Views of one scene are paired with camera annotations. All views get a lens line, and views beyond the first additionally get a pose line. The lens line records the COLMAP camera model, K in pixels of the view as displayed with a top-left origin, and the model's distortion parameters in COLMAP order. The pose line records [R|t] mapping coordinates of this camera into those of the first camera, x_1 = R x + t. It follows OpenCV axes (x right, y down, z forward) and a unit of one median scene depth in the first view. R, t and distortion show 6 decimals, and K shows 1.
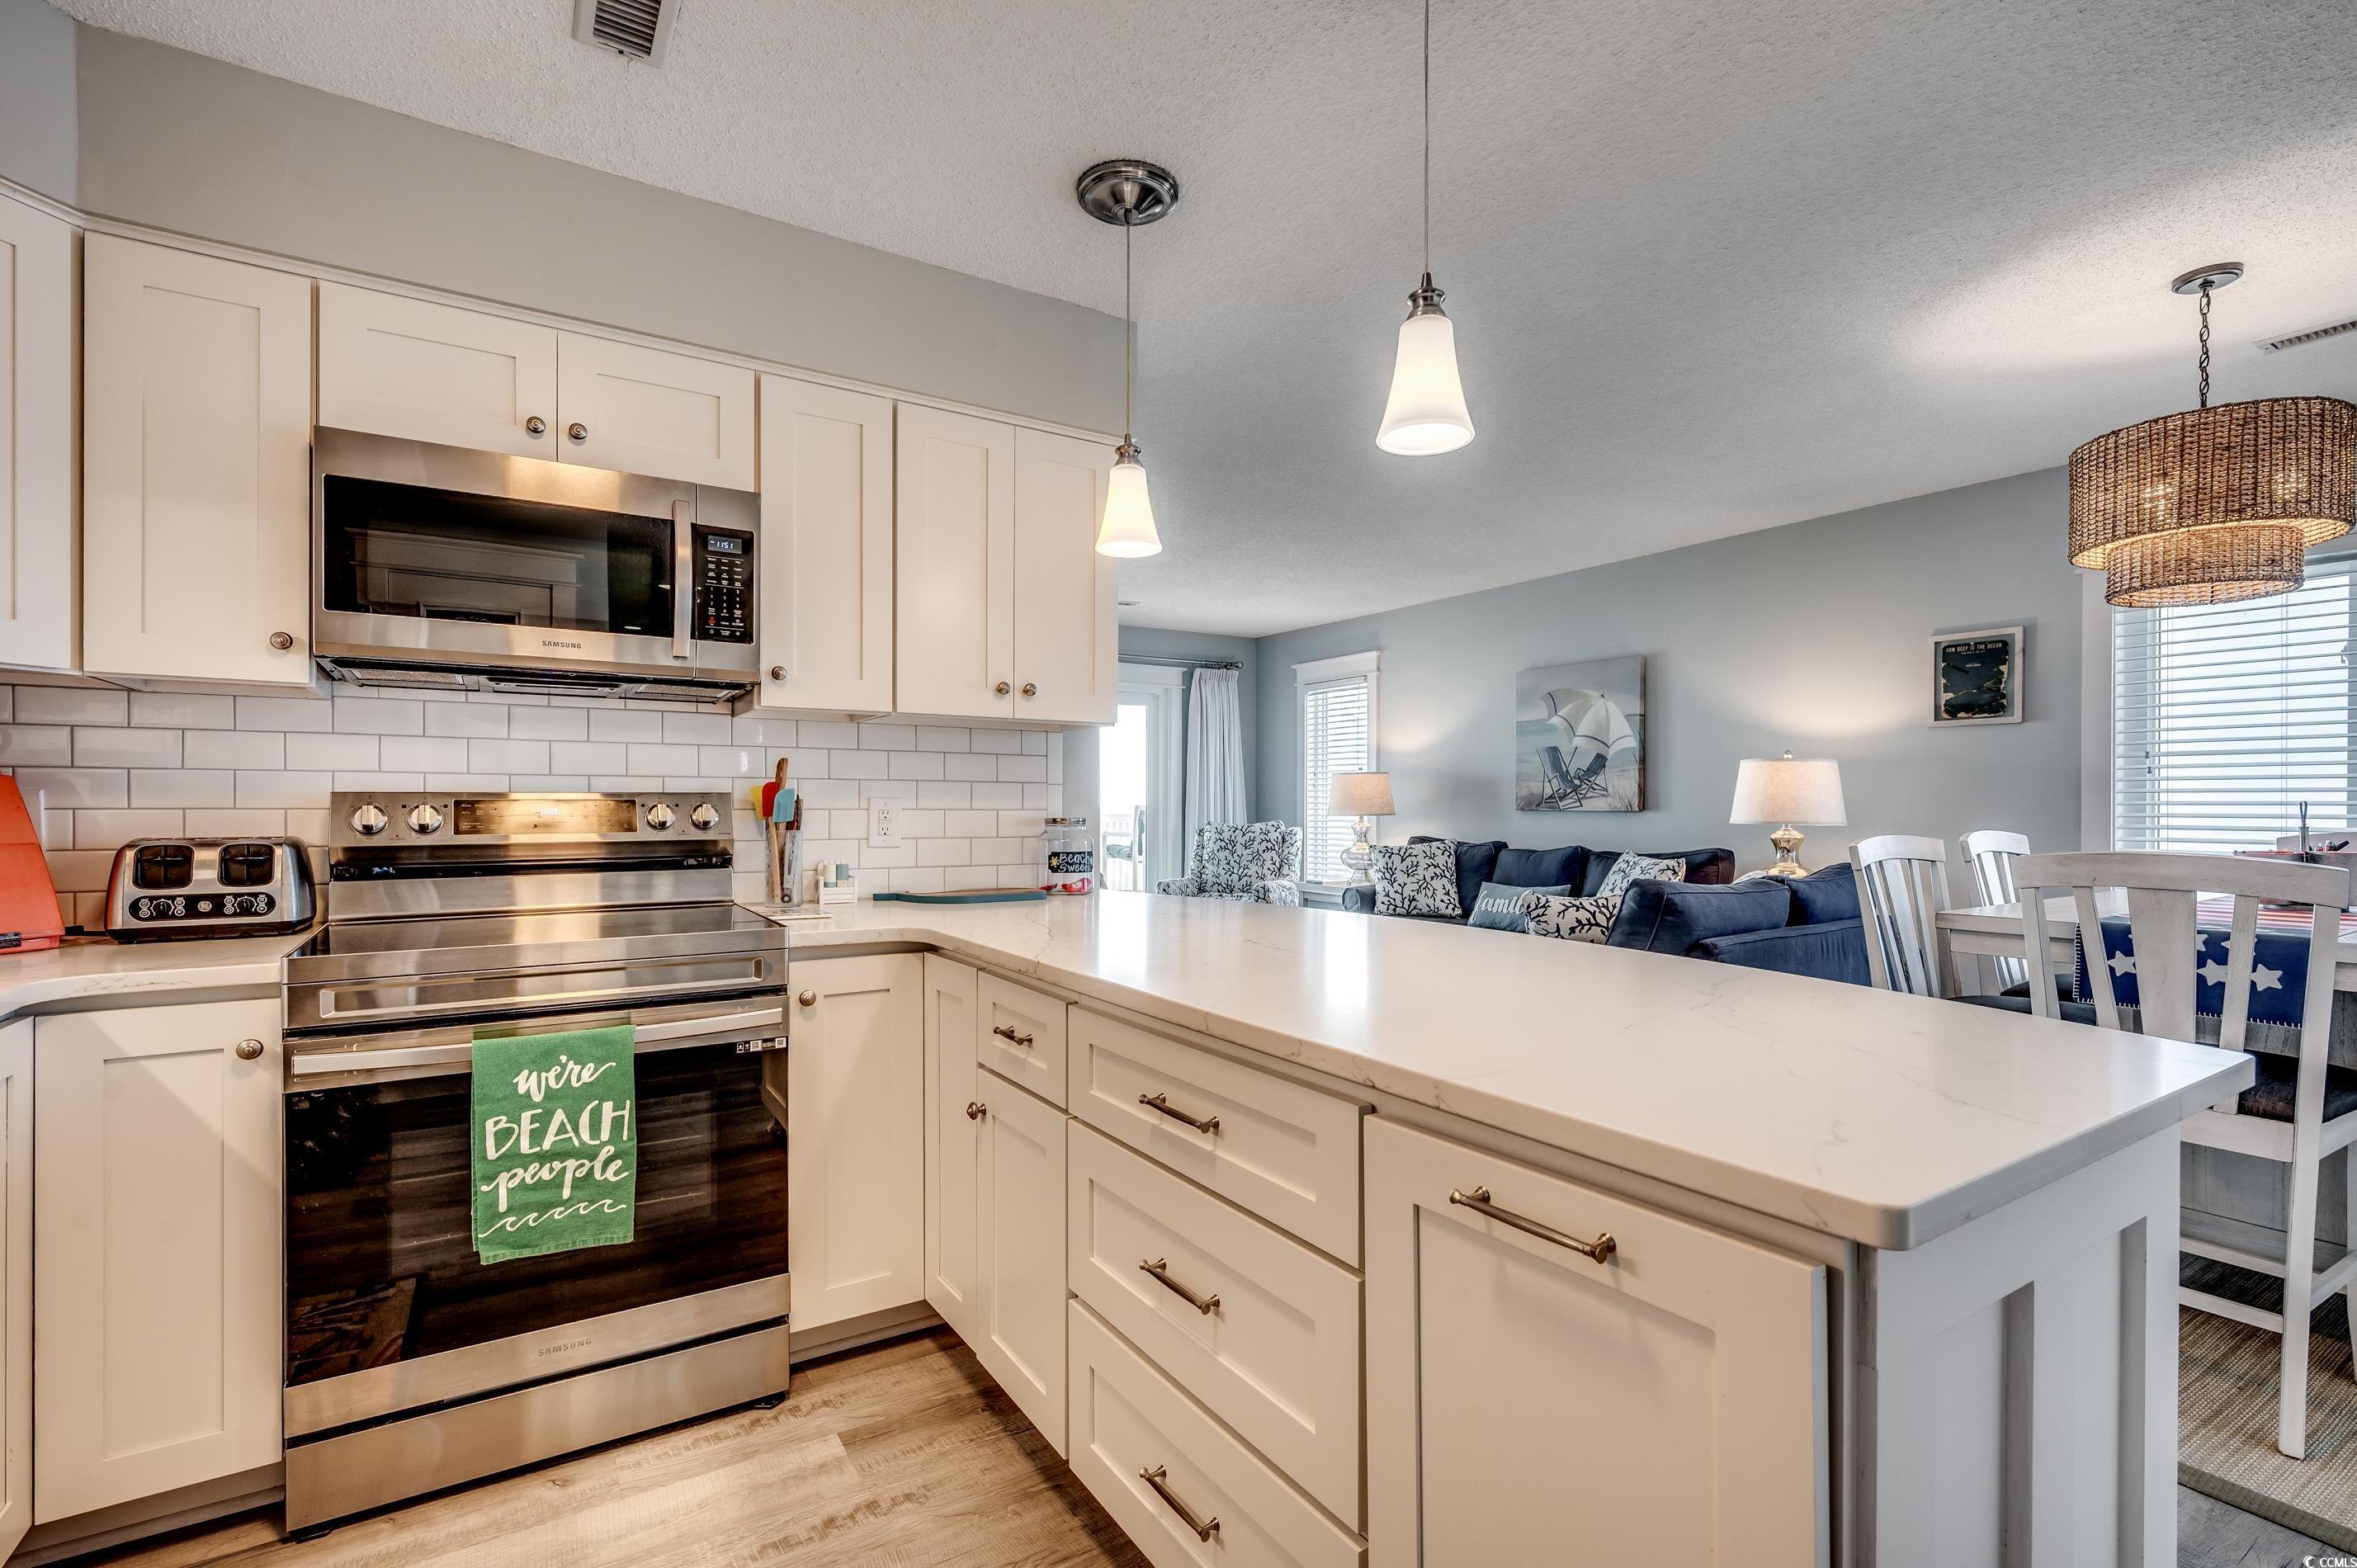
lens RADIAL K [[1051.9, 0, 1178.5], [0, 1051.9, 808.9], [0, 0, 1]] dist [-0.003923, 0.000519]
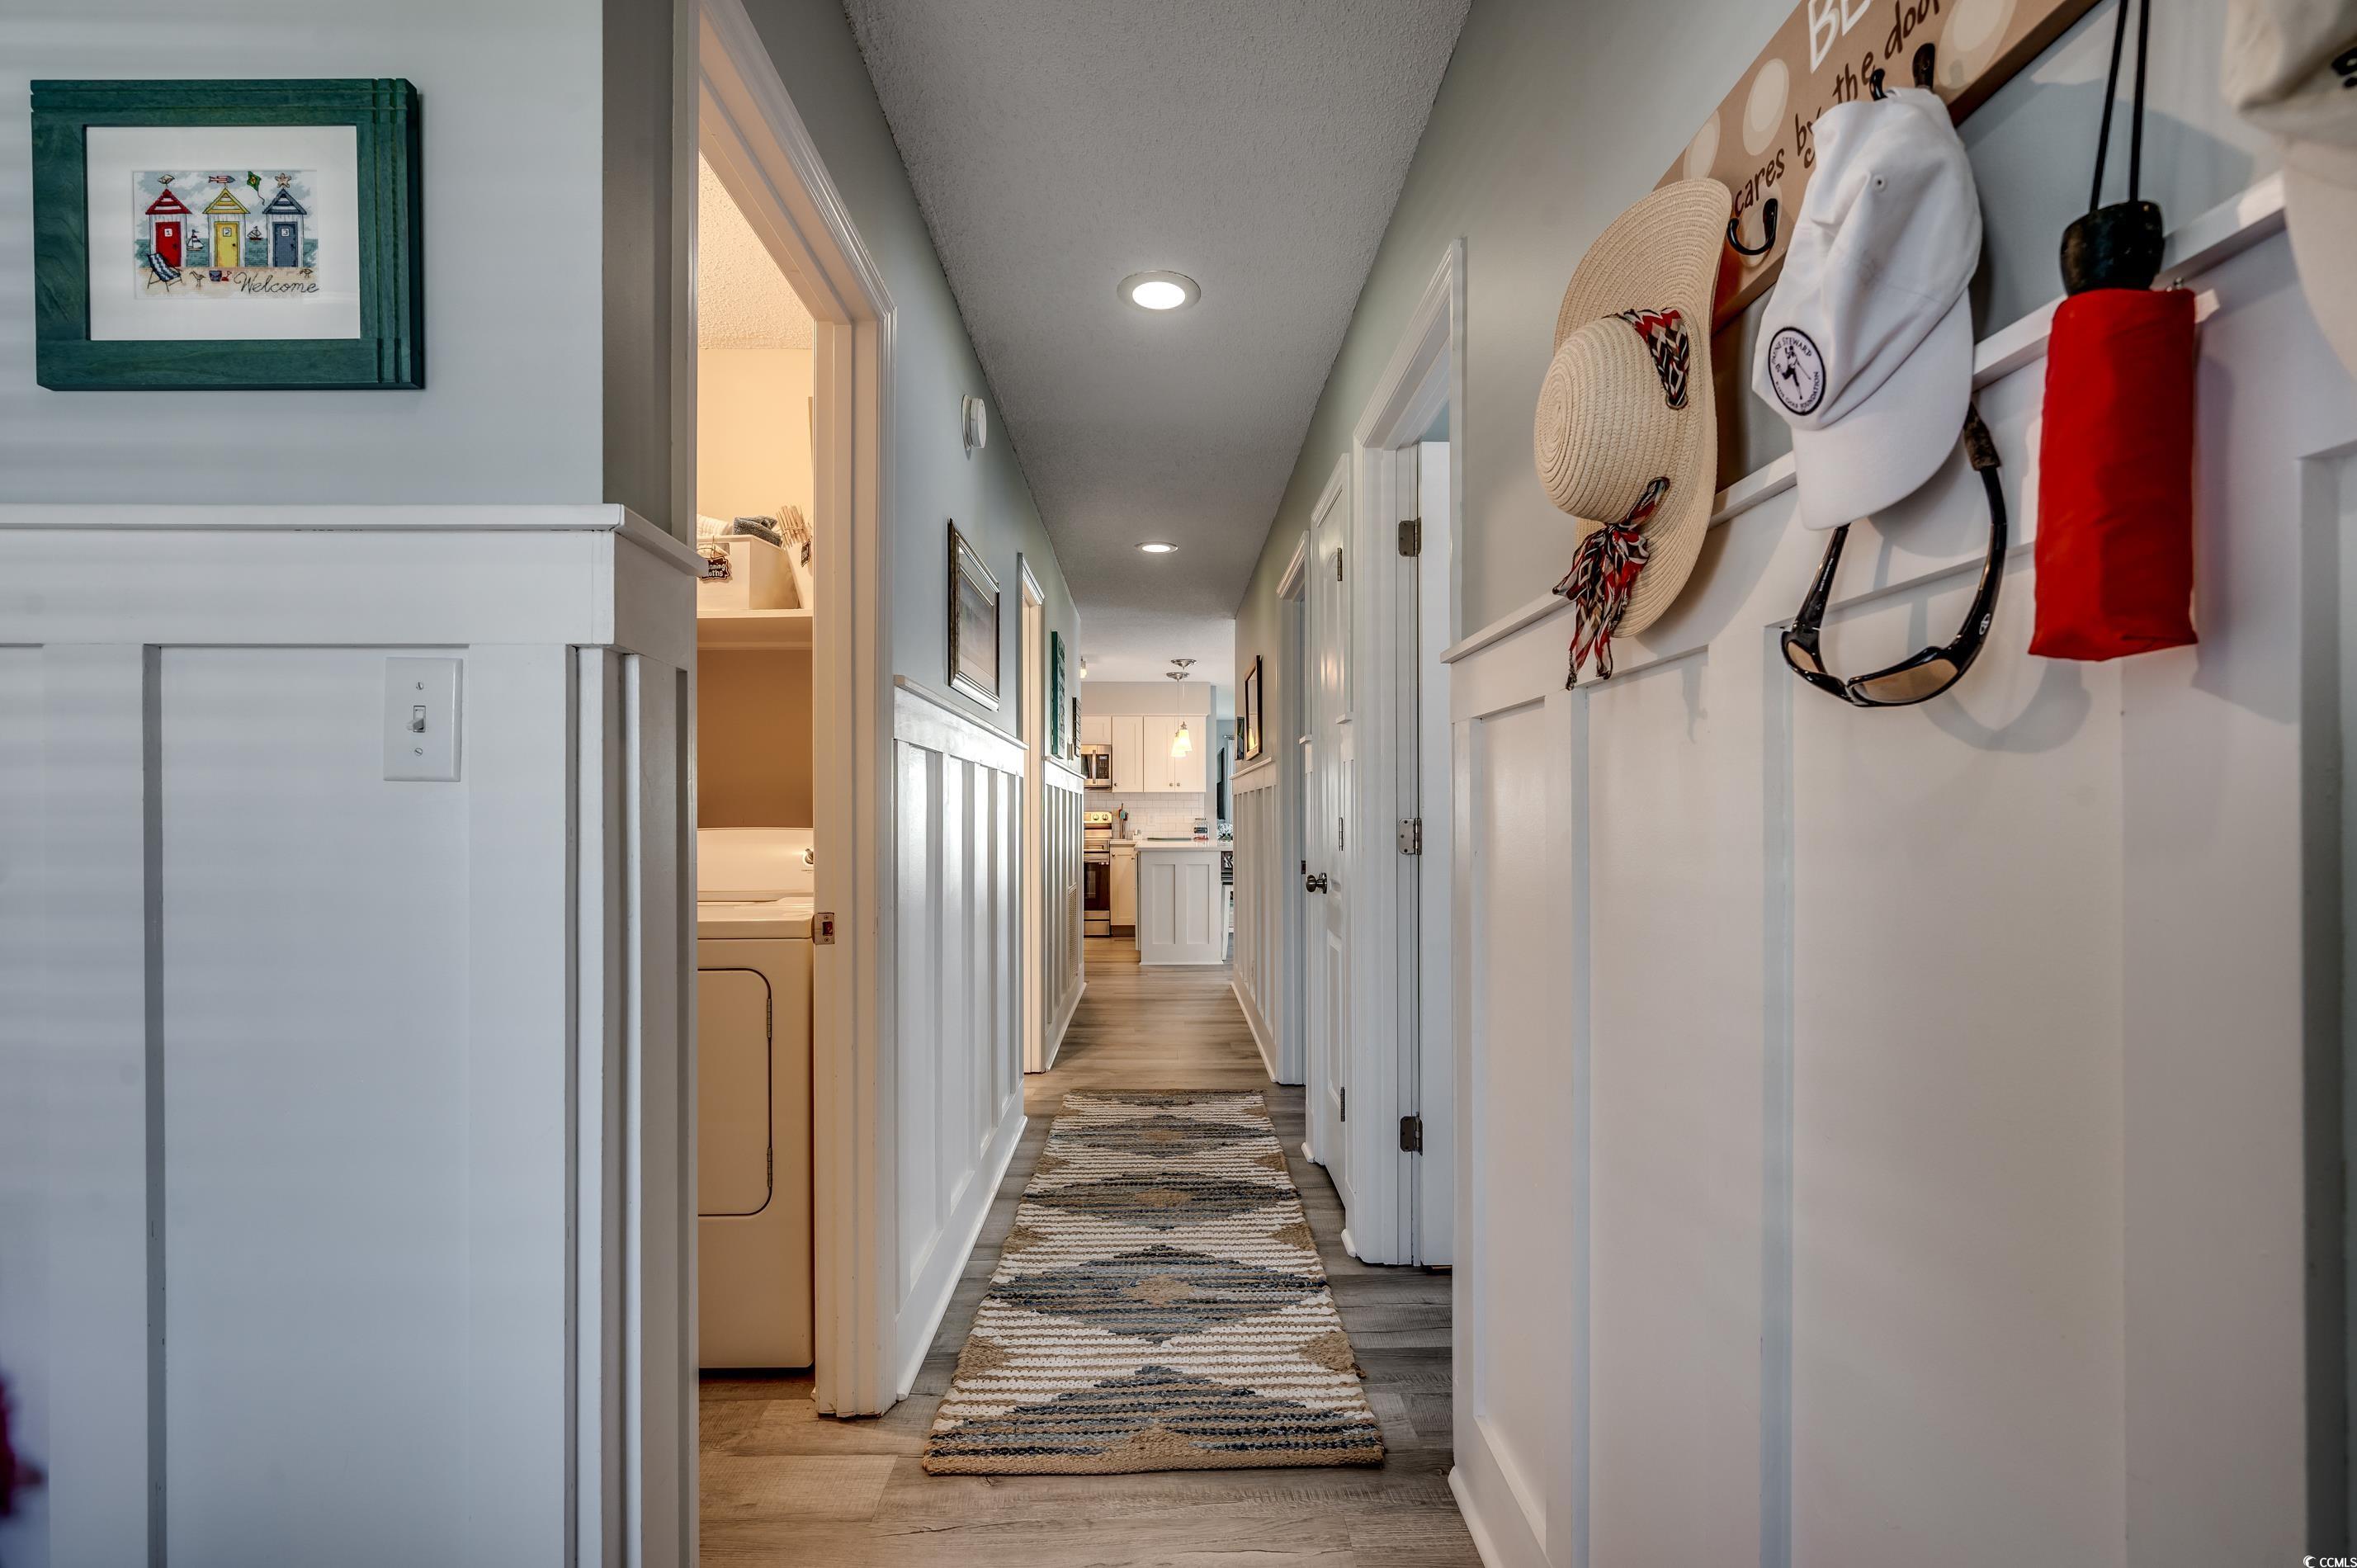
lens RADIAL K [[1051.9, 0, 1166.3], [0, 1051.9, 823.7], [0, 0, 1]] dist [-0.003923, 0.000519]
pose [[0.848039, 0.003118, -0.529925, 1.716781], [-0.000749, 0.999989, 0.004685, 0.012133], [0.529933, -0.003576, 0.848032, -2.111945]]
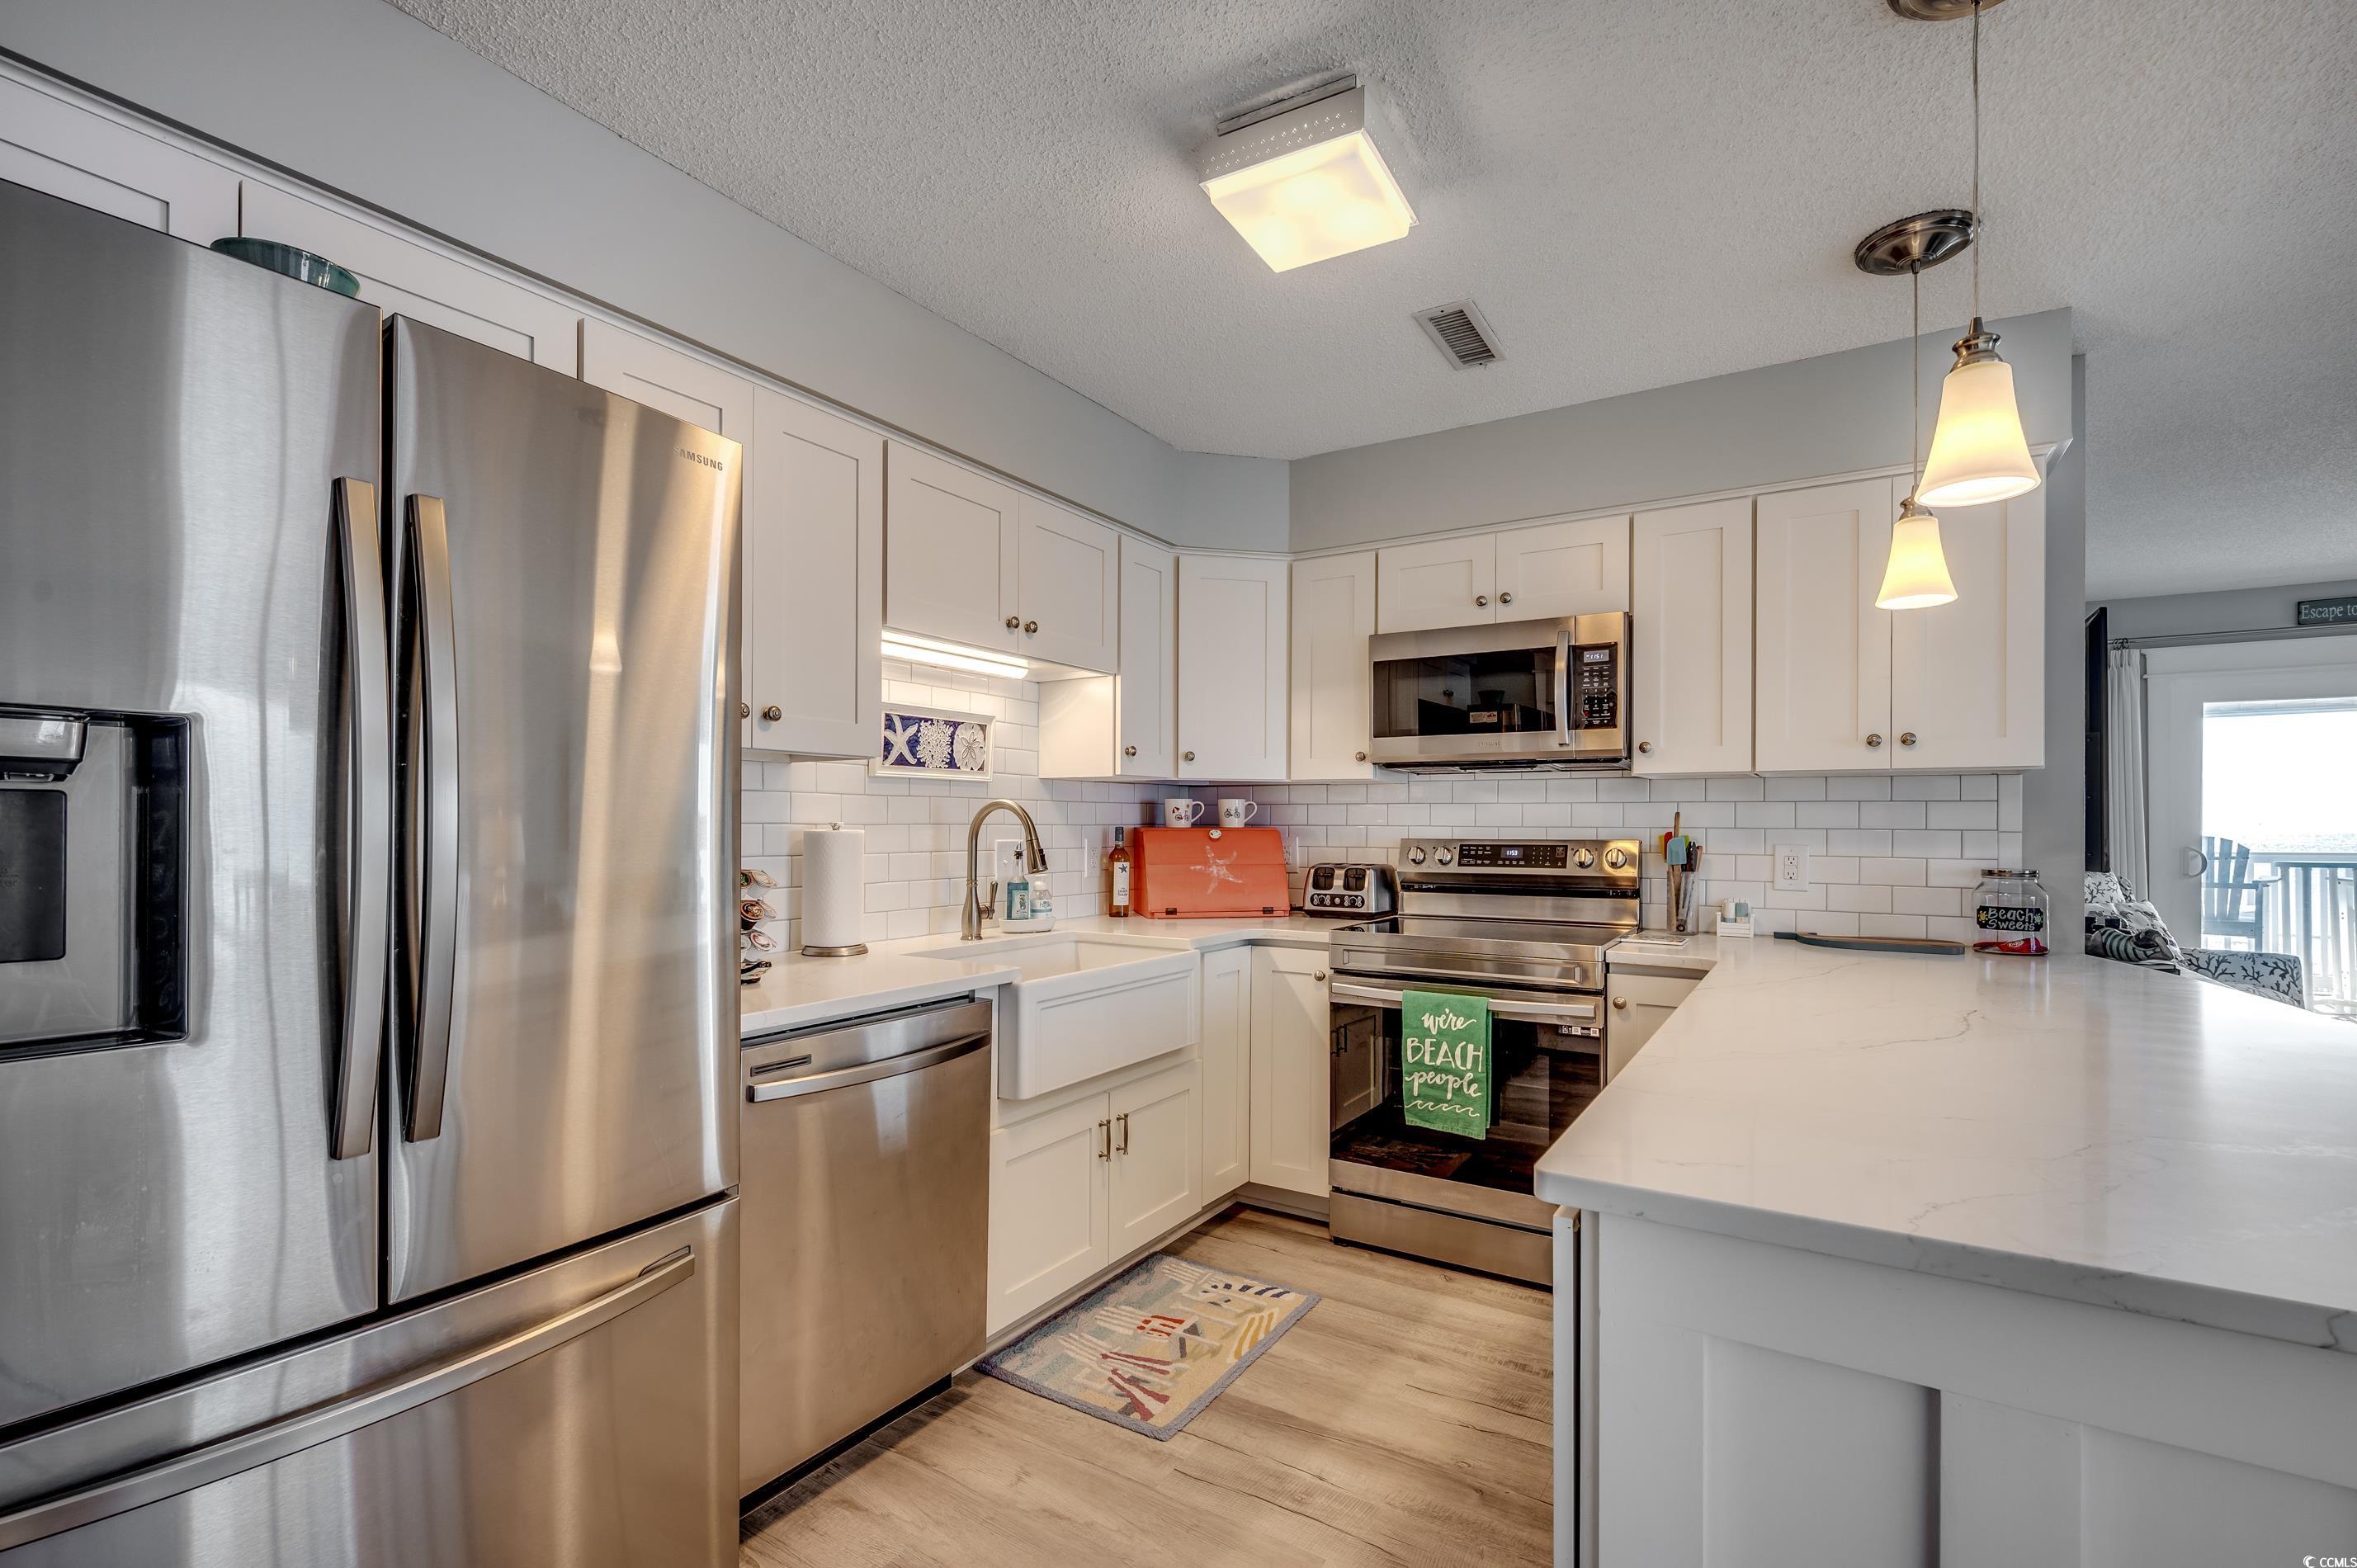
lens RADIAL K [[1051.9, 0, 1204.1], [0, 1051.9, 821.7], [0, 0, 1]] dist [-0.003923, 0.000519]
pose [[0.435312, -0.001203, -0.900279, 0.420780], [-0.007975, 0.999955, -0.005192, -0.023286], [0.900244, 0.009439, 0.435283, -0.018702]]
